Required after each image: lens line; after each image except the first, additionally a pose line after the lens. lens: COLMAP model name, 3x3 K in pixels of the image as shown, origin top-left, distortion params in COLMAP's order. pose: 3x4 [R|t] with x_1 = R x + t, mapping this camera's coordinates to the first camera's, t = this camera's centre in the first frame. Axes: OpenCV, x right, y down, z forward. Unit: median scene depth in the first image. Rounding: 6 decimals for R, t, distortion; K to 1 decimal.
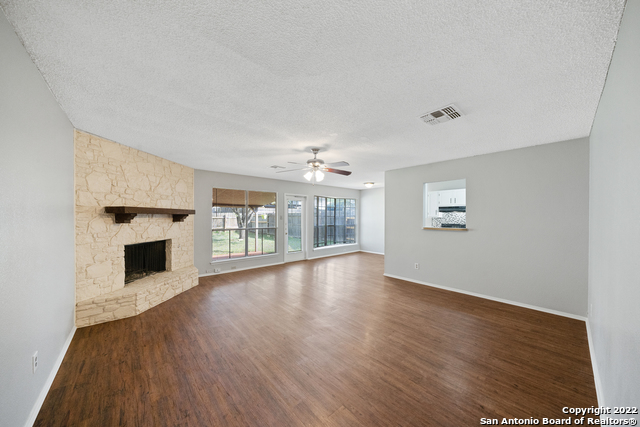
lens RADIAL K [[220.4, 0, 321.1], [0, 220.4, 217.1], [0, 0, 1]] dist [-0.001642, -0.000079]
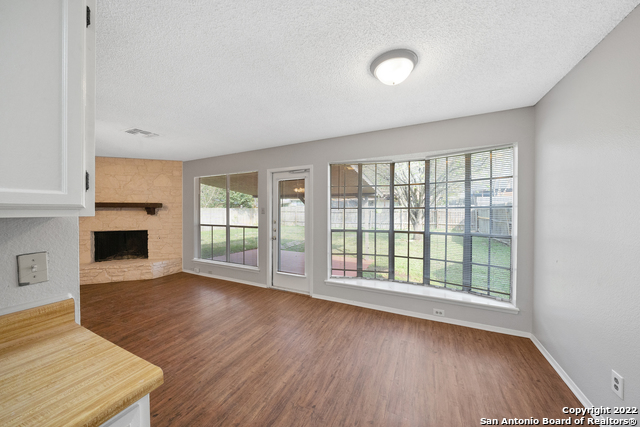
lens RADIAL K [[219.8, 0, 319.4], [0, 219.8, 212.5], [0, 0, 1]] dist [-0.004314, -0.000176]
pose [[0.380907, 0.005690, -0.924596, 0.742970], [-0.000305, 0.999982, 0.006028, 0.005074], [0.924613, -0.002014, 0.380902, 1.556897]]
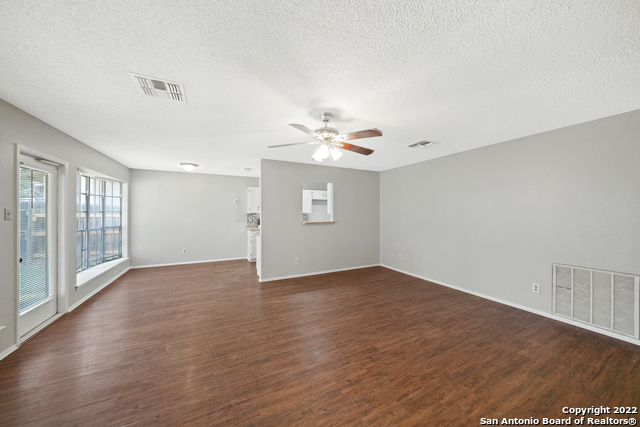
lens RADIAL K [[219.8, 0, 319.4], [0, 219.8, 212.5], [0, 0, 1]] dist [-0.004314, -0.000176]
pose [[0.257998, -0.000582, 0.966145, -0.644767], [0.002017, 0.999998, 0.000064, -0.001176], [-0.966143, 0.001932, 0.257999, 0.781486]]
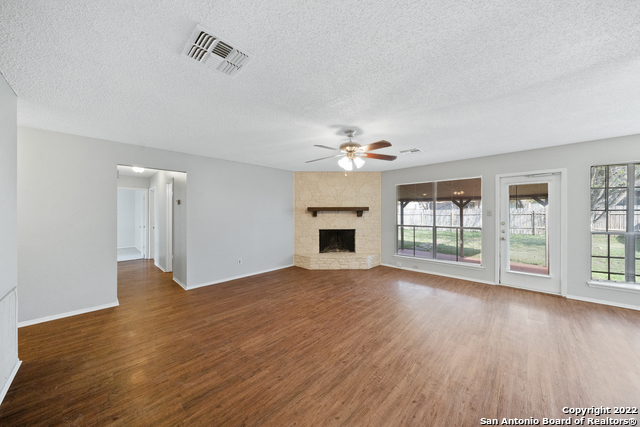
lens RADIAL K [[219.8, 0, 319.4], [0, 219.8, 212.5], [0, 0, 1]] dist [-0.004314, -0.000176]
pose [[0.082005, -0.004312, -0.996623, 0.729149], [0.002666, 0.999988, -0.004107, 0.001887], [0.996628, -0.002320, 0.082016, 0.756083]]
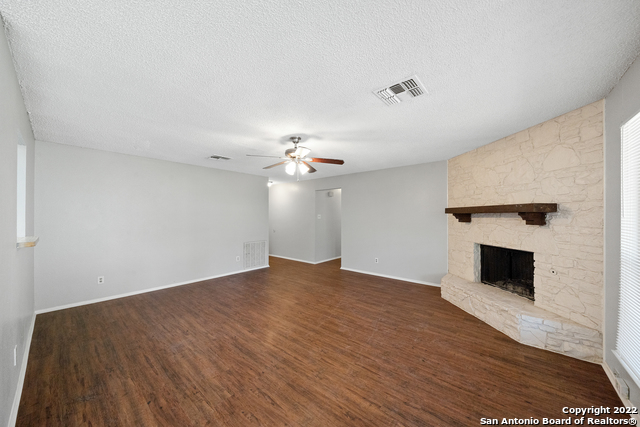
lens RADIAL K [[228.0, 0, 319.4], [0, 228.0, 215.6], [0, 0, 1]] dist [-0.001351, -0.000098]
pose [[-0.990680, -0.001903, -0.136196, 0.002021], [-0.001674, 0.999997, -0.001794, -0.001994], [0.136199, -0.001549, -0.990680, 1.753999]]
